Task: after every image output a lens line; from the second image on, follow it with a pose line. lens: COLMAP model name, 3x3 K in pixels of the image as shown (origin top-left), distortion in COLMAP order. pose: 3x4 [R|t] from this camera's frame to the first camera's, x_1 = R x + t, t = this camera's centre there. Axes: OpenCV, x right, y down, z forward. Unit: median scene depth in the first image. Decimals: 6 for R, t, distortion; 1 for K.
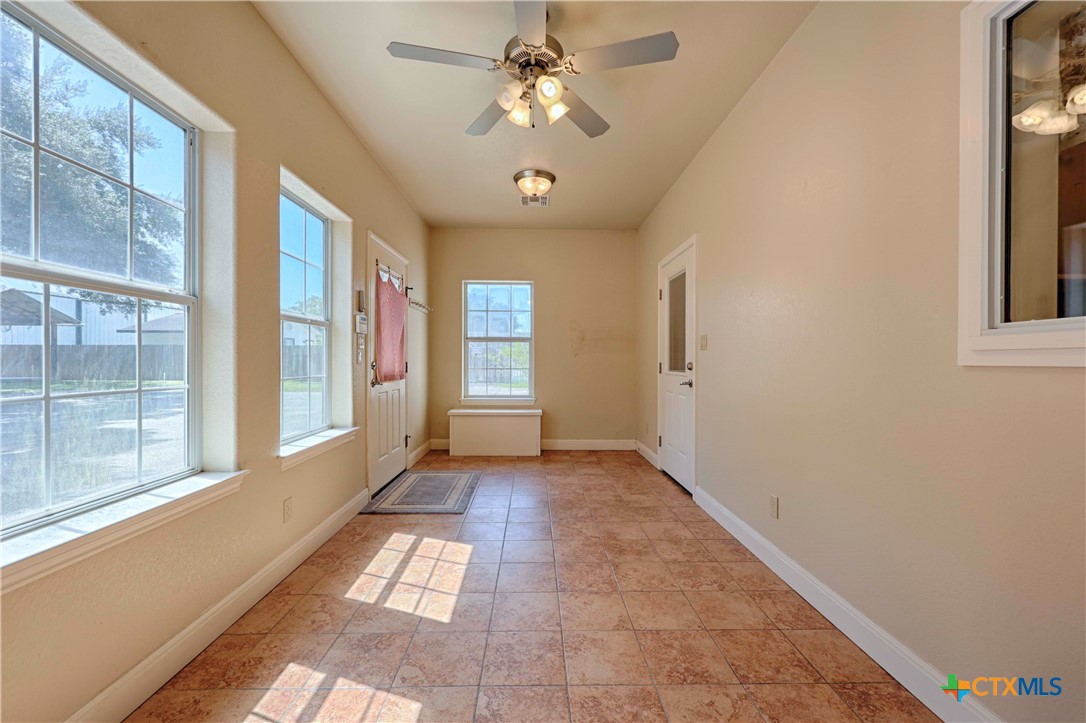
lens RADIAL K [[440.6, 0, 543.1], [0, 440.6, 359.8], [0, 0, 1]] dist [0.004174, 0.000341]
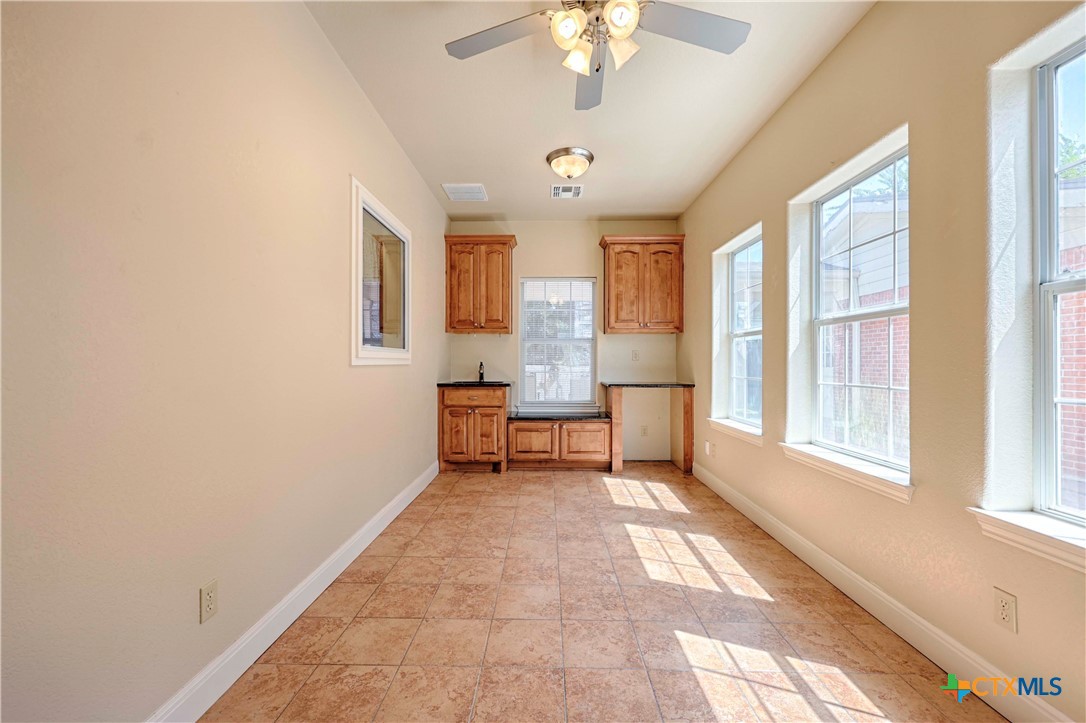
lens RADIAL K [[440.6, 0, 542.0], [0, 440.6, 362.5], [0, 0, 1]] dist [0.004174, 0.000341]
pose [[-0.999428, -0.004252, 0.033557, 0.053700], [-0.004242, 0.999991, 0.000377, -0.001725], [-0.033559, 0.000234, -0.999437, 2.016570]]
